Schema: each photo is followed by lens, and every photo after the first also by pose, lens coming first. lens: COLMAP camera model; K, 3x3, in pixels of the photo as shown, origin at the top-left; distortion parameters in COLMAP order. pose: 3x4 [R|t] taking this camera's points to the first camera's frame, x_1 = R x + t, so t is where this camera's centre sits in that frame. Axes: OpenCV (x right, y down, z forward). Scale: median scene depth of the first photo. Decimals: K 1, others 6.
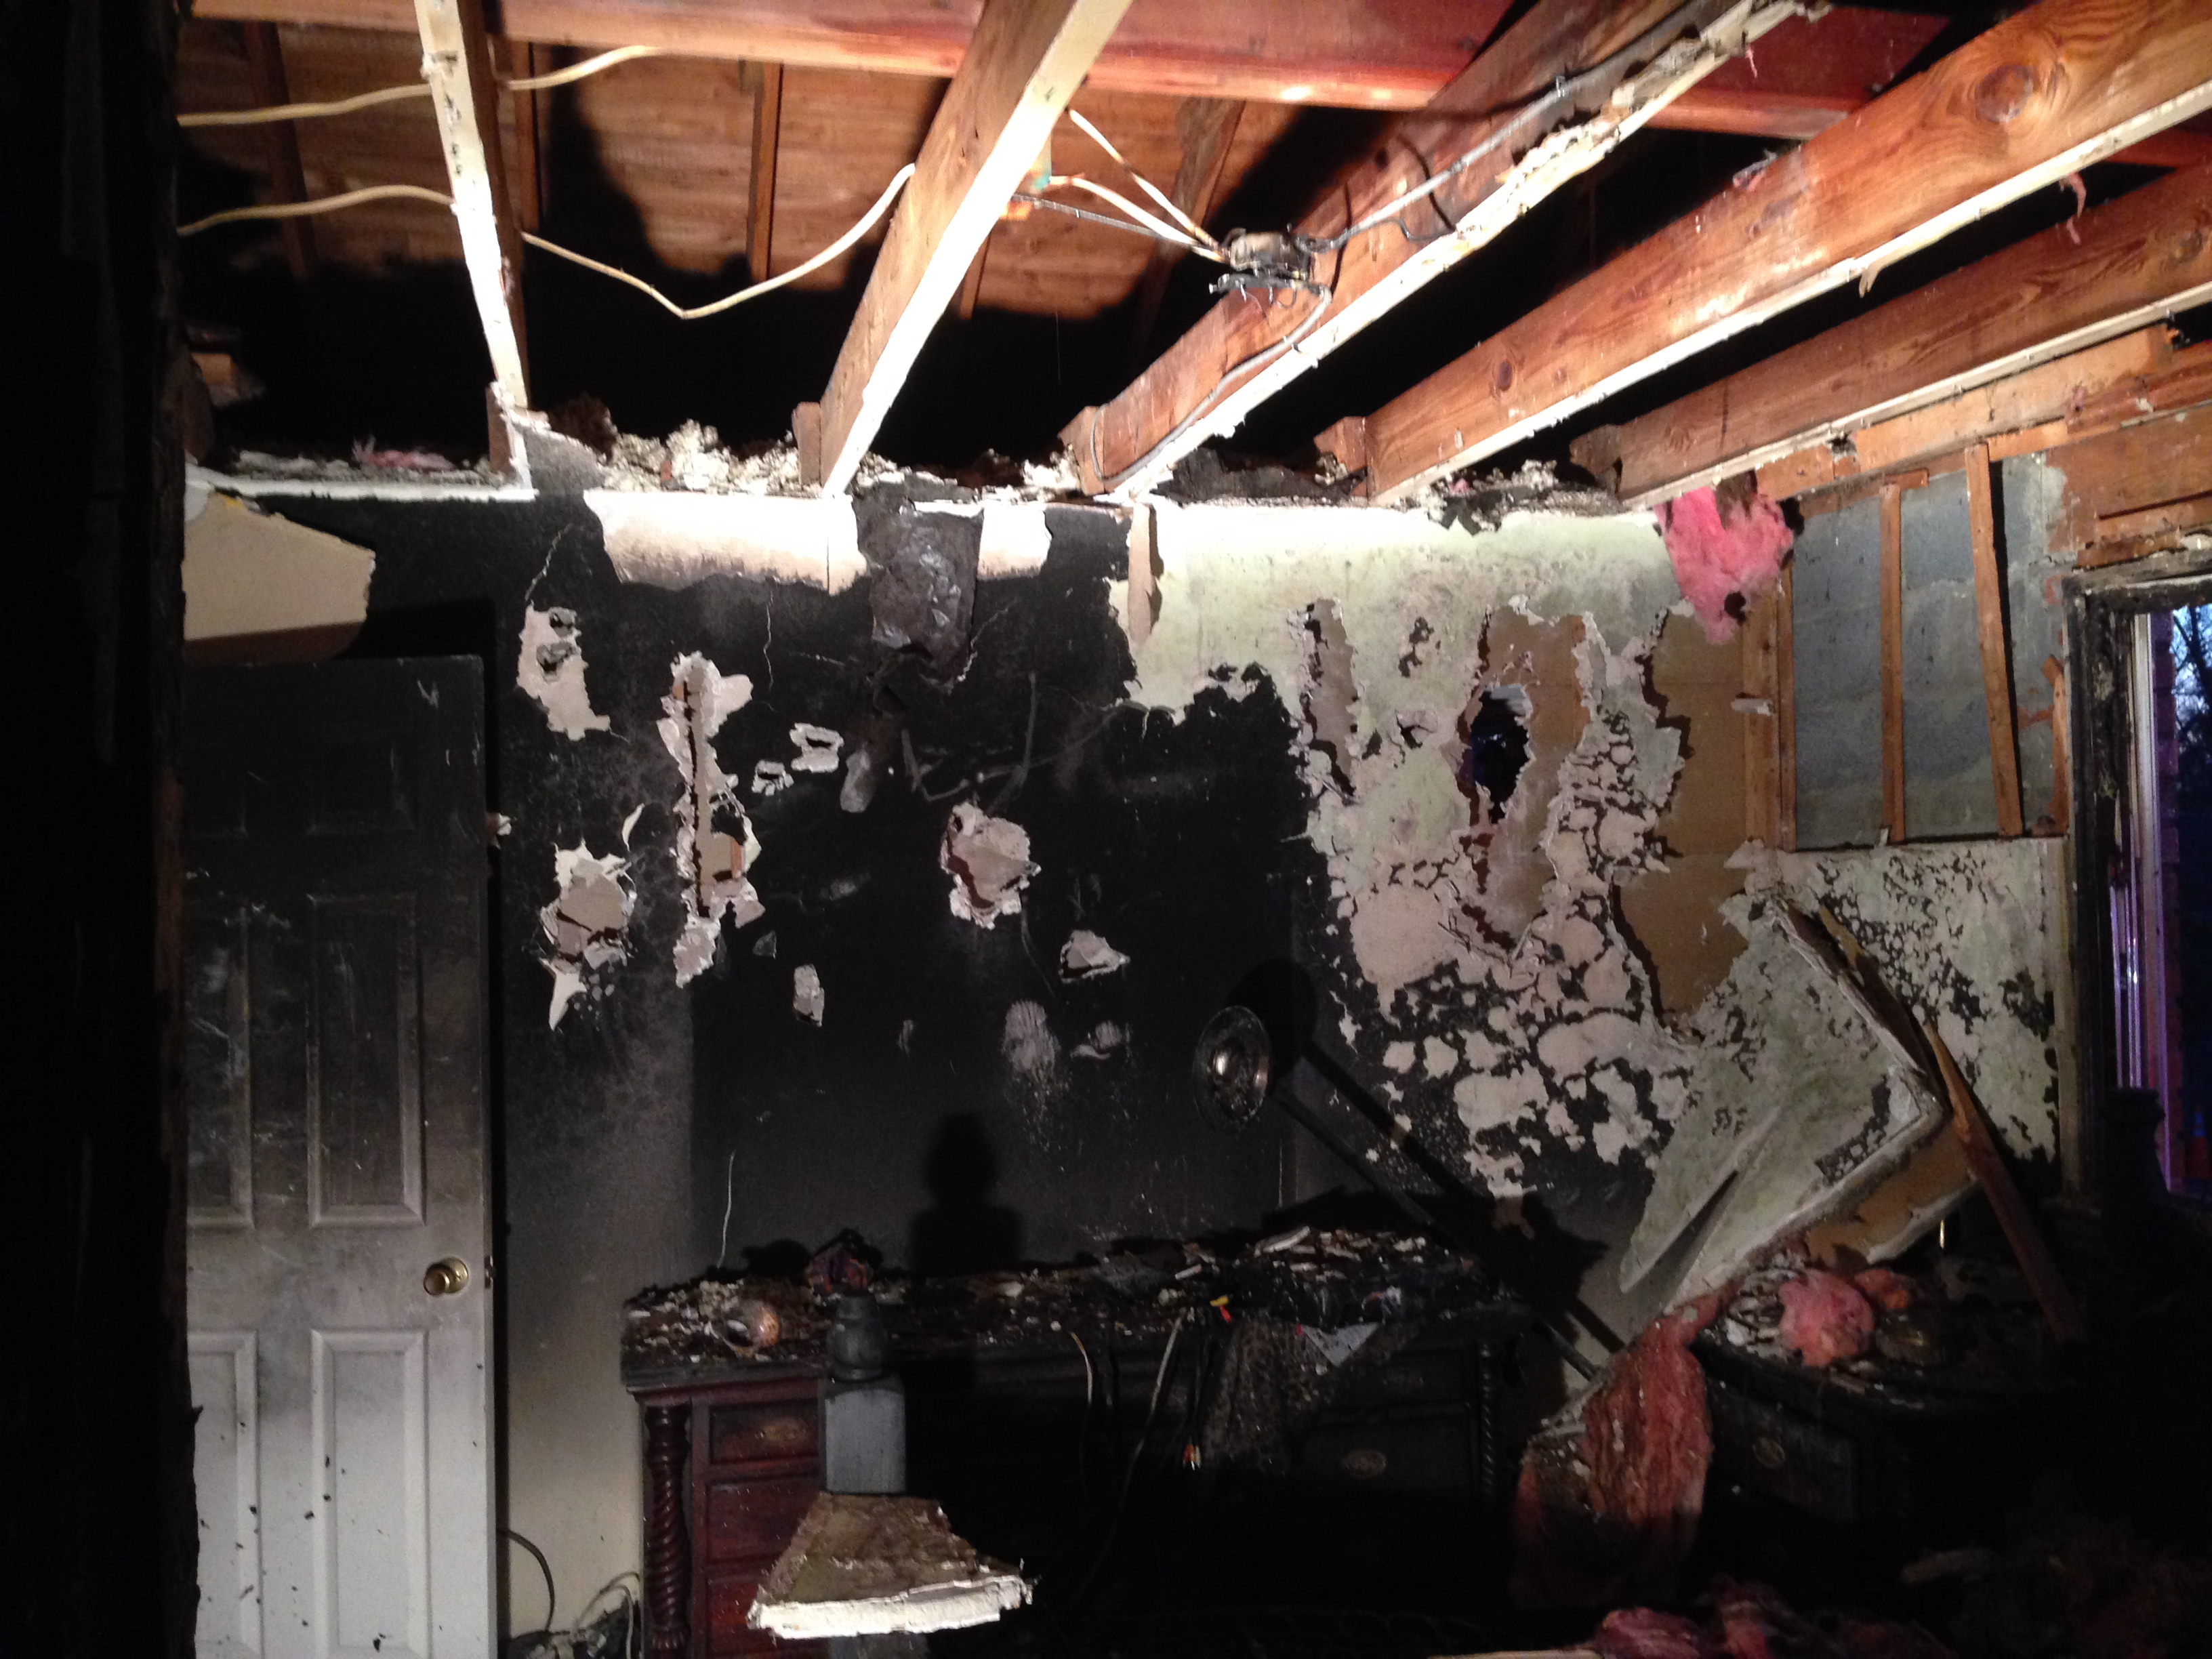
lens RADIAL K [[2050.1, 0, 1102.8], [0, 2050.1, 822.1], [0, 0, 1]] dist [0.043618, 0.000000]
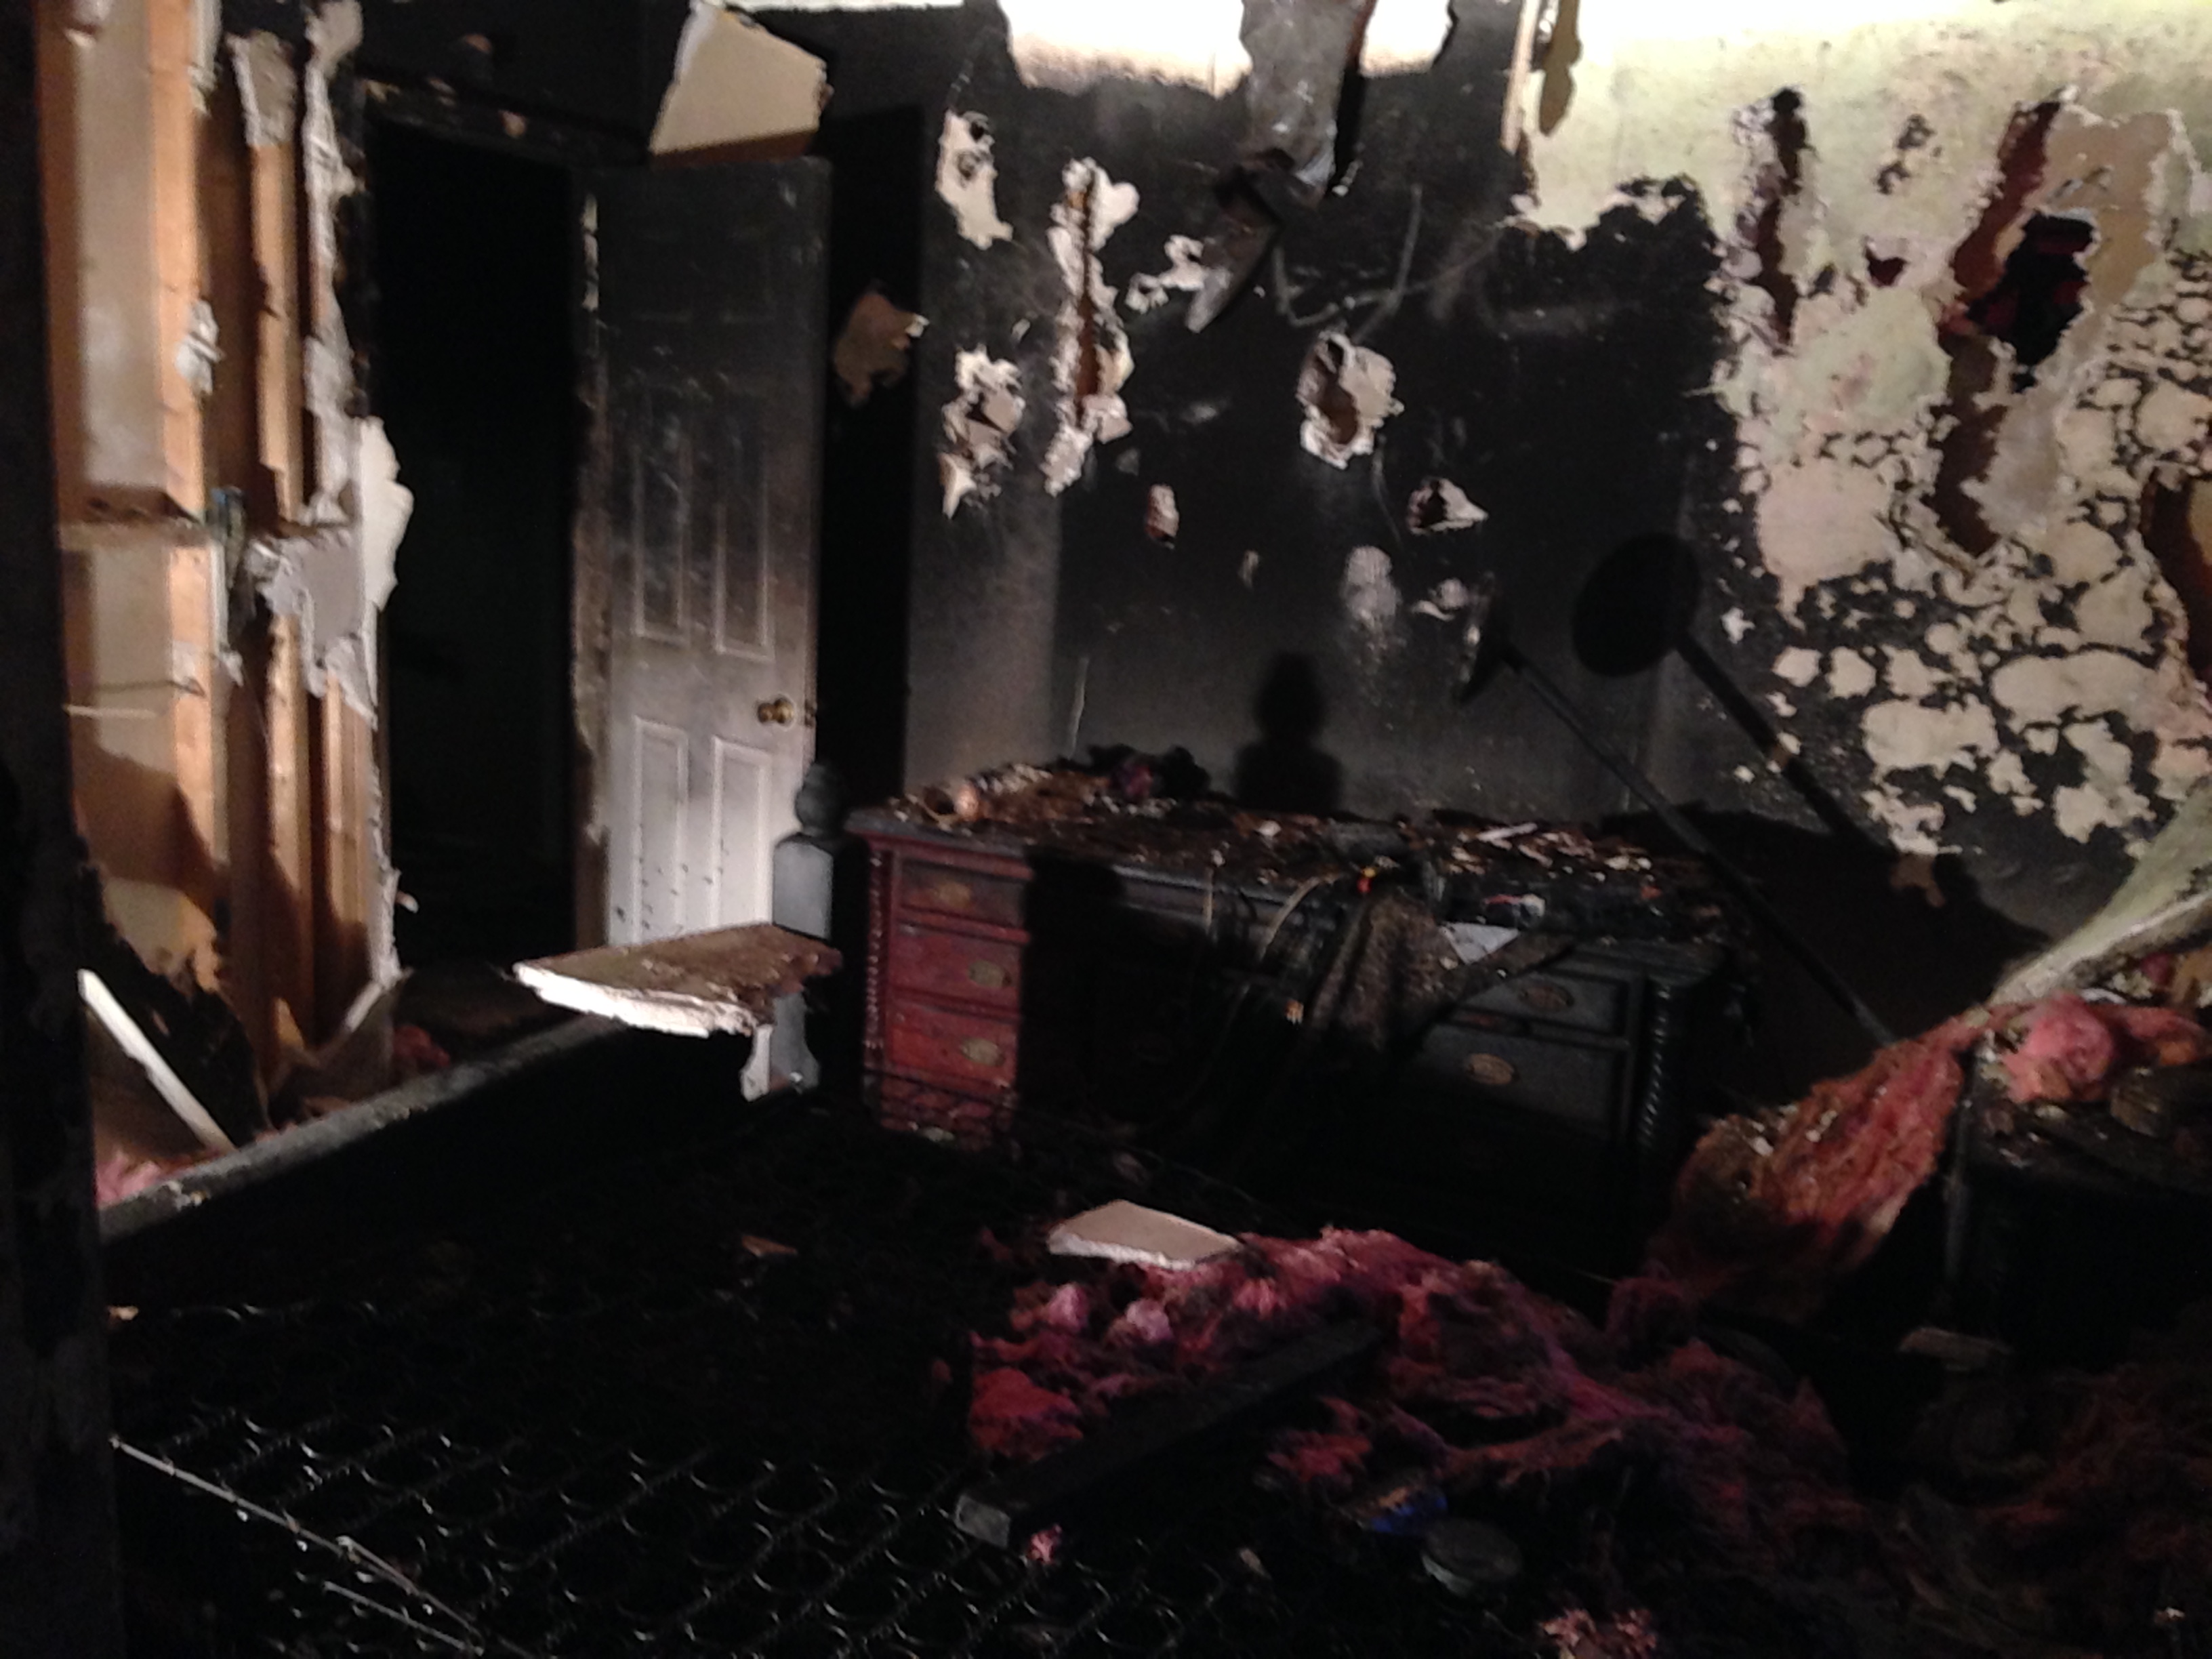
lens RADIAL K [[2050.1, 0, 1106.8], [0, 2050.1, 845.7], [0, 0, 1]] dist [0.043618, 0.000000]
pose [[0.787651, 0.196999, -0.583778, 0.449332], [-0.063641, 0.968451, 0.240942, -0.000672], [0.612826, -0.152626, 0.775338, 0.162013]]
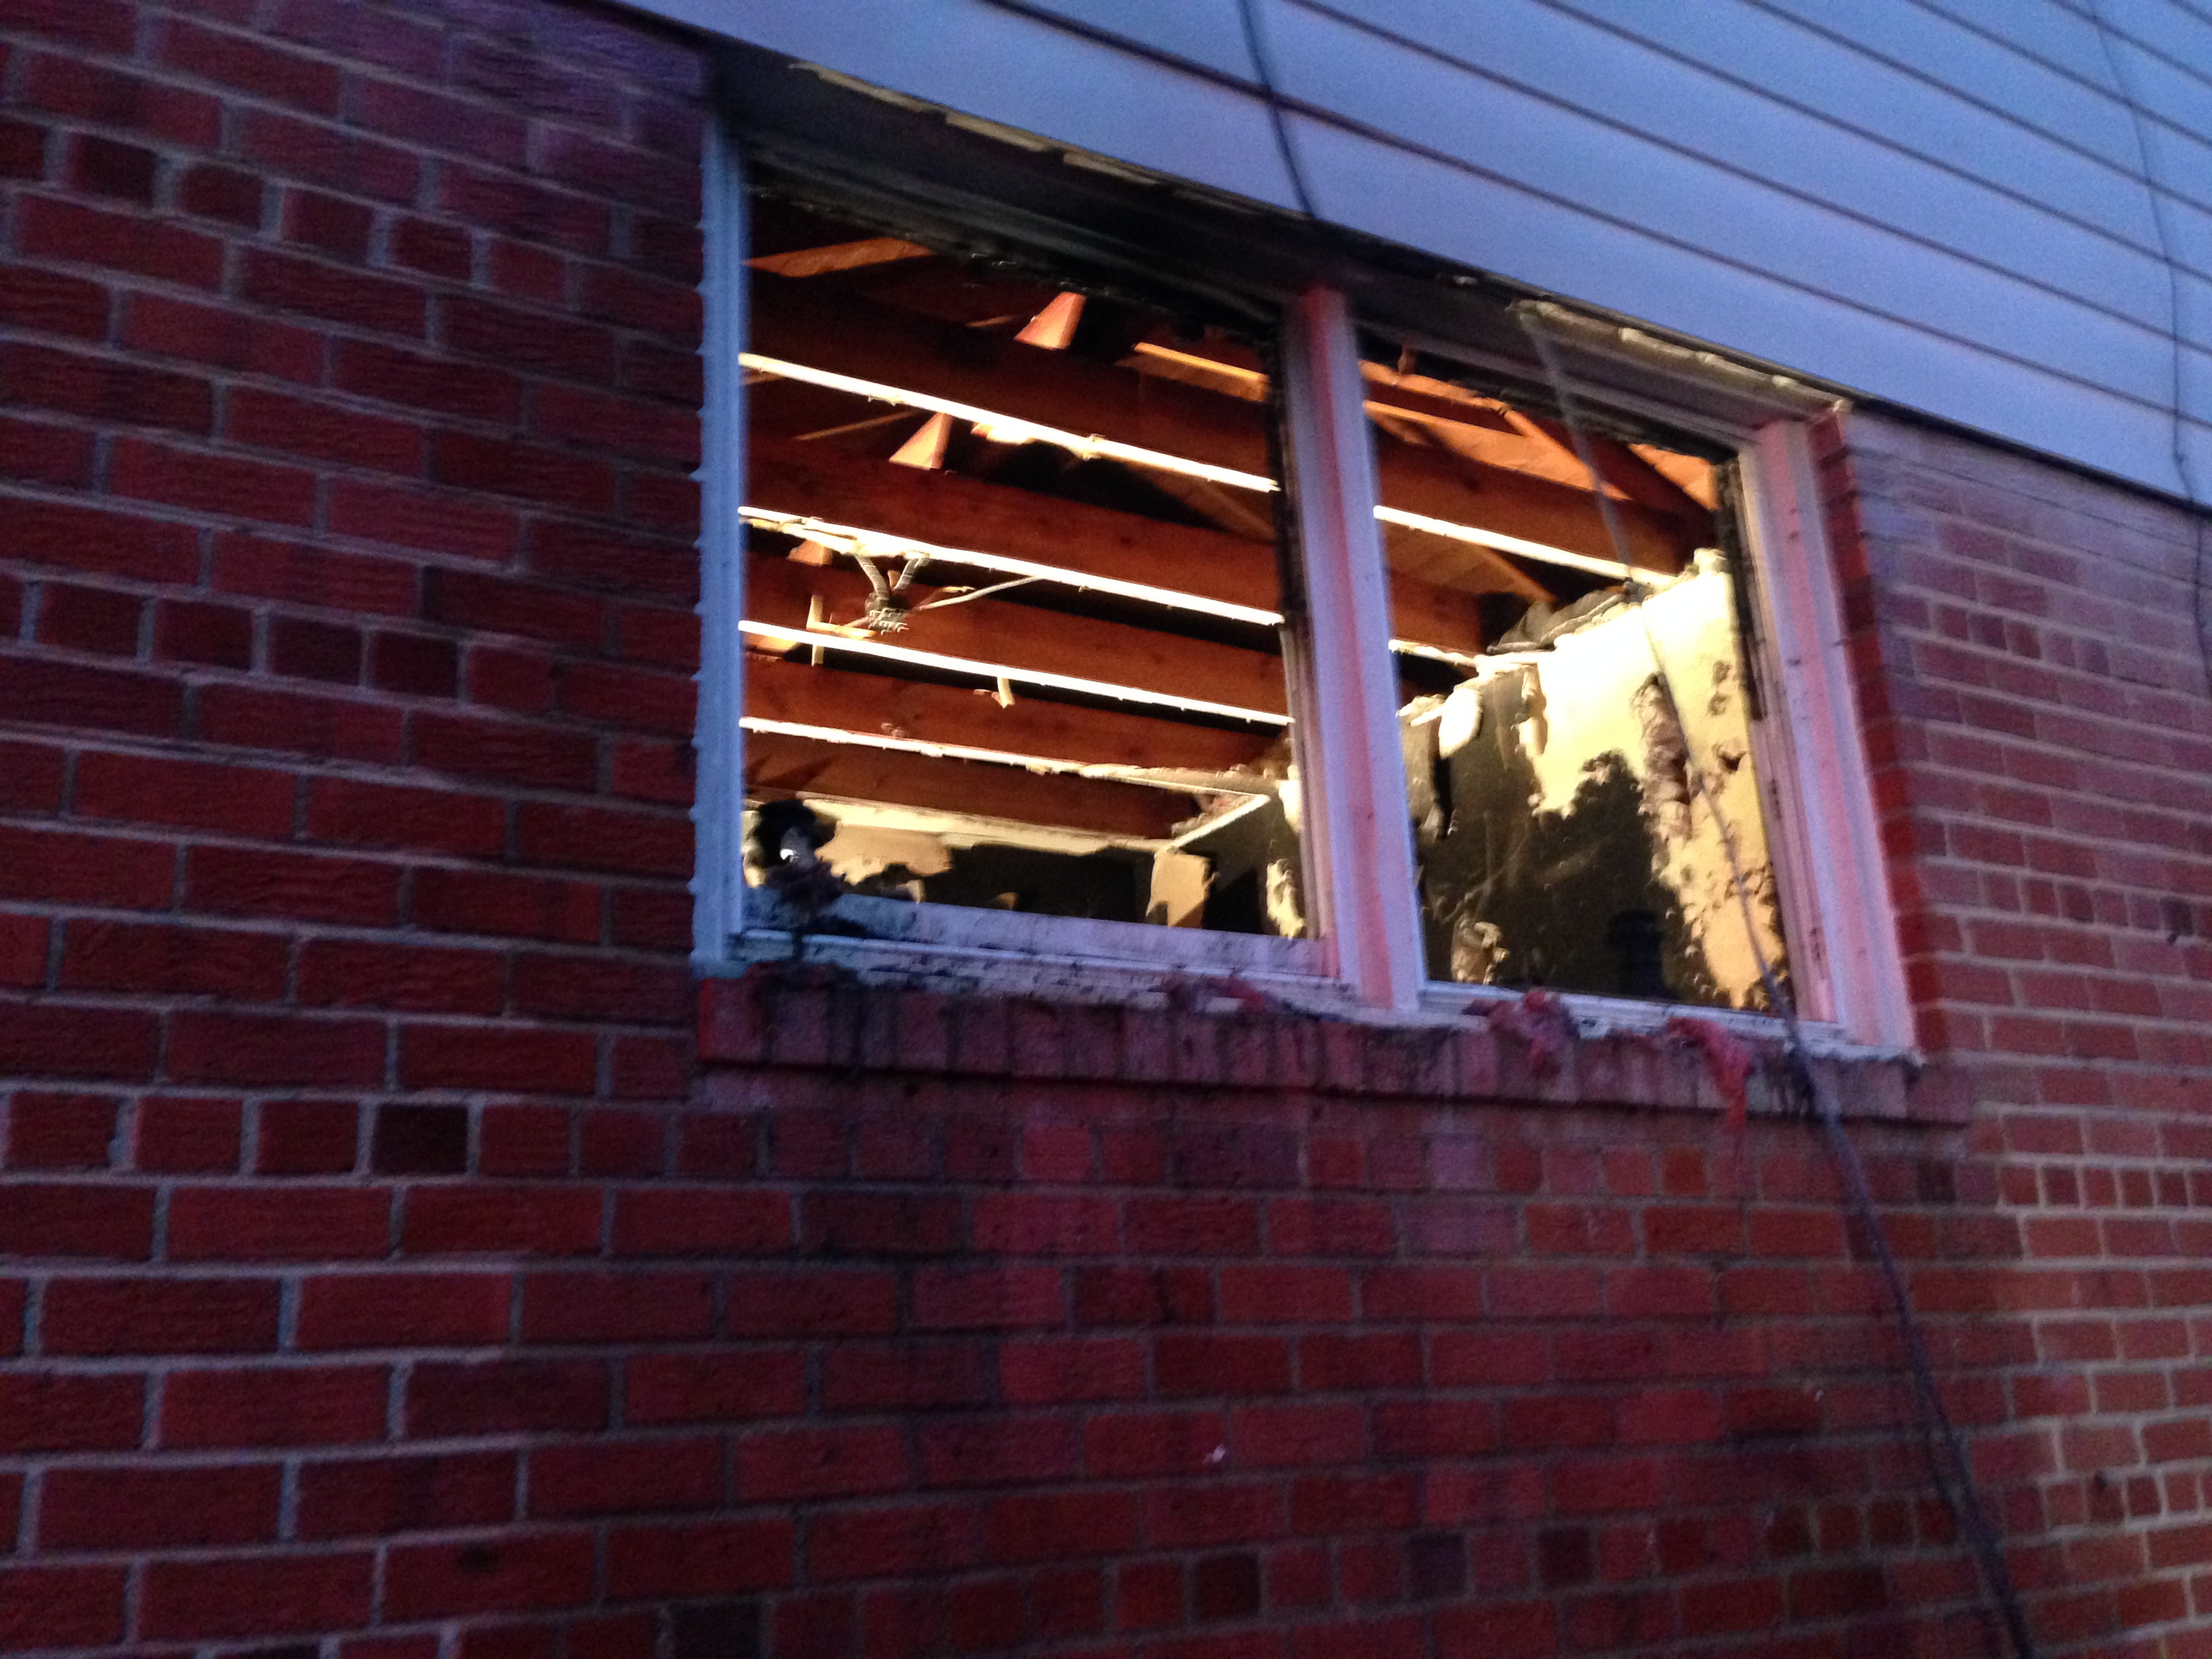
lens RADIAL K [[2050.1, 0, 1104.8], [0, 2050.1, 838.7], [0, 0, 1]] dist [0.043618, 0.000000]
pose [[0.304459, -0.272922, -0.912589, 1.105525], [0.072789, 0.961938, -0.263397, 0.278325], [0.949740, 0.013767, 0.312736, 0.347673]]
